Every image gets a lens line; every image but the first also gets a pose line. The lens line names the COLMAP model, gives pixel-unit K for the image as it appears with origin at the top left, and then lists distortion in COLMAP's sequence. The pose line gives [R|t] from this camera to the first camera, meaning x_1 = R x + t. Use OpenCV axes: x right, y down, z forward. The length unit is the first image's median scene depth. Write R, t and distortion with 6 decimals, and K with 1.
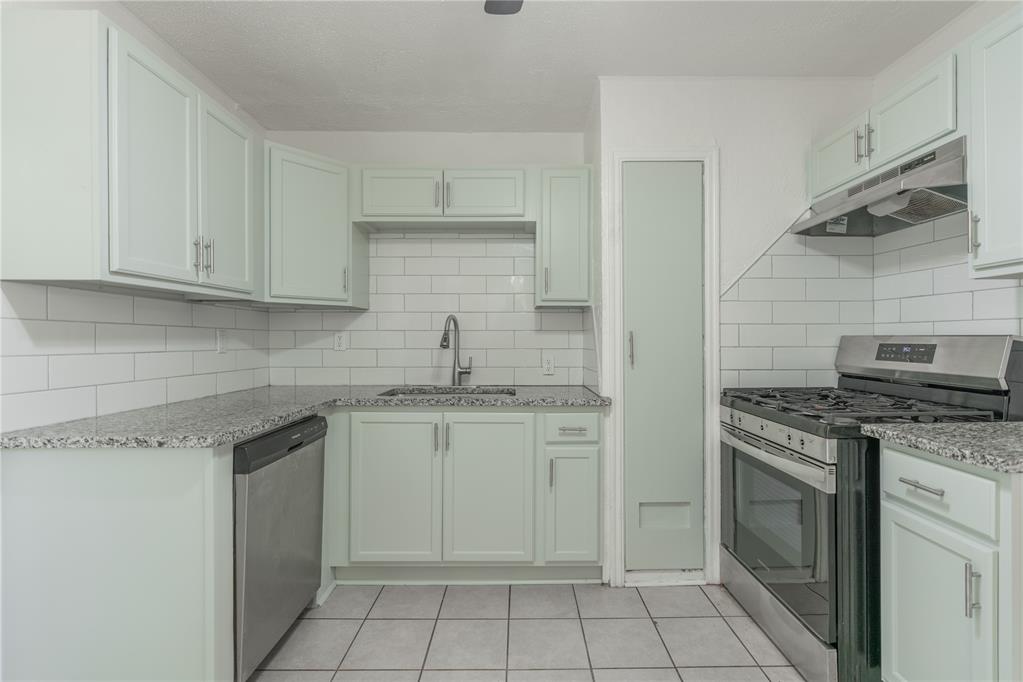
lens RADIAL K [[465.0, 0, 516.6], [0, 465.0, 339.0], [0, 0, 1]] dist [-0.003839, 0.000197]
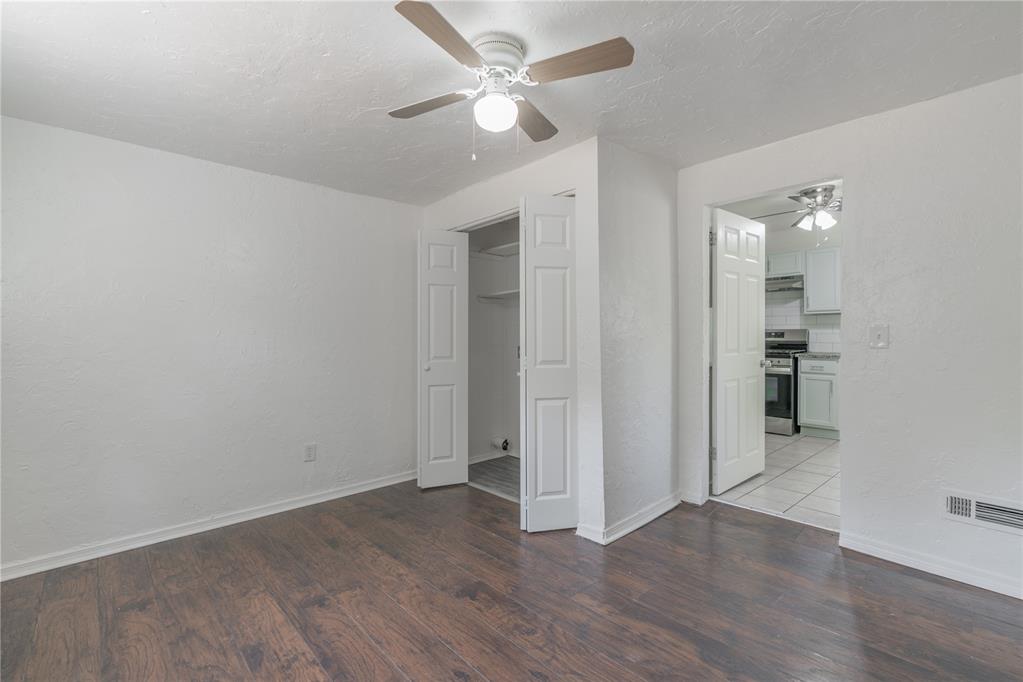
lens RADIAL K [[459.7, 0, 511.5], [0, 459.7, 341.0], [0, 0, 1]] dist [-0.002689, 0.000203]
pose [[0.739854, -0.006079, 0.672741, -2.092310], [0.001644, 0.999973, 0.007227, 0.036434], [-0.672766, -0.004241, 0.739843, -0.087607]]
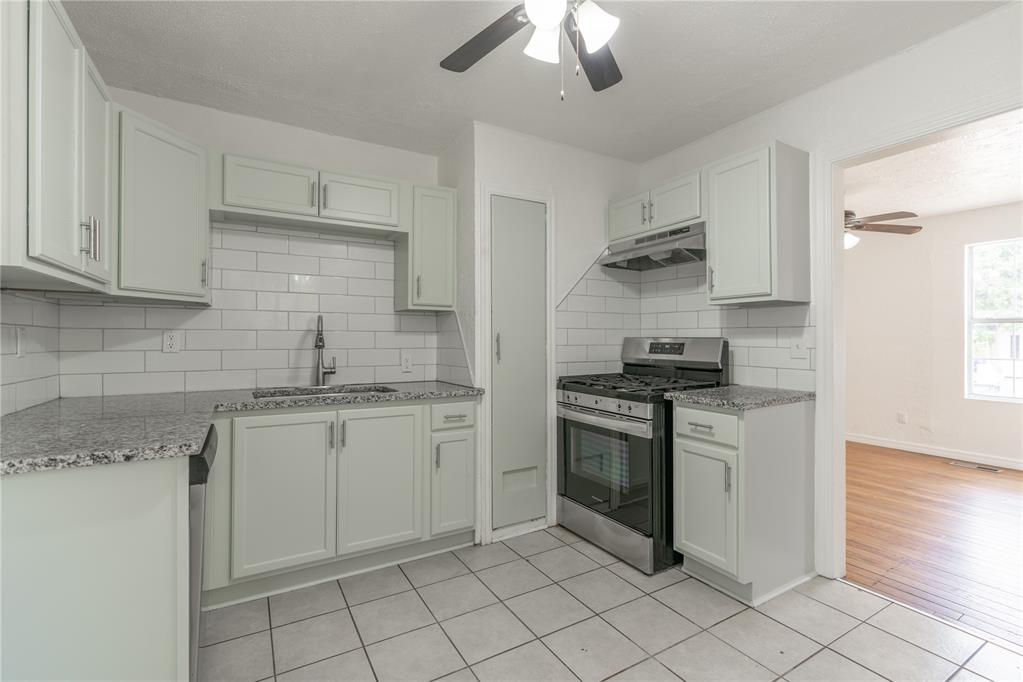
lens RADIAL K [[460.9, 0, 512.5], [0, 460.9, 335.1], [0, 0, 1]] dist [-0.001497, 0.000202]
pose [[0.866215, 0.005433, 0.499642, -0.331211], [-0.001298, 0.999962, -0.008623, -0.001139], [-0.499670, 0.006821, 0.866189, -0.077928]]
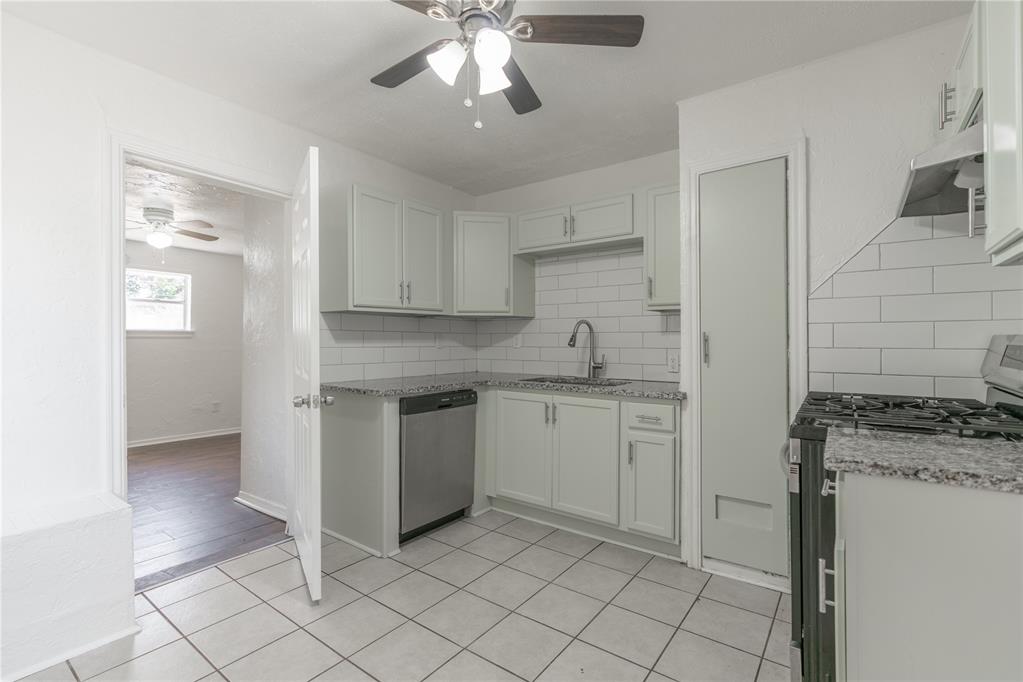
lens RADIAL K [[453.0, 0, 509.2], [0, 453.0, 339.0], [0, 0, 1]] dist [-0.003509, 0.000167]
pose [[0.804252, -0.000791, -0.594288, 0.502427], [-0.000179, 0.999999, -0.001573, 0.000713], [0.594288, 0.001372, 0.804251, -0.104648]]
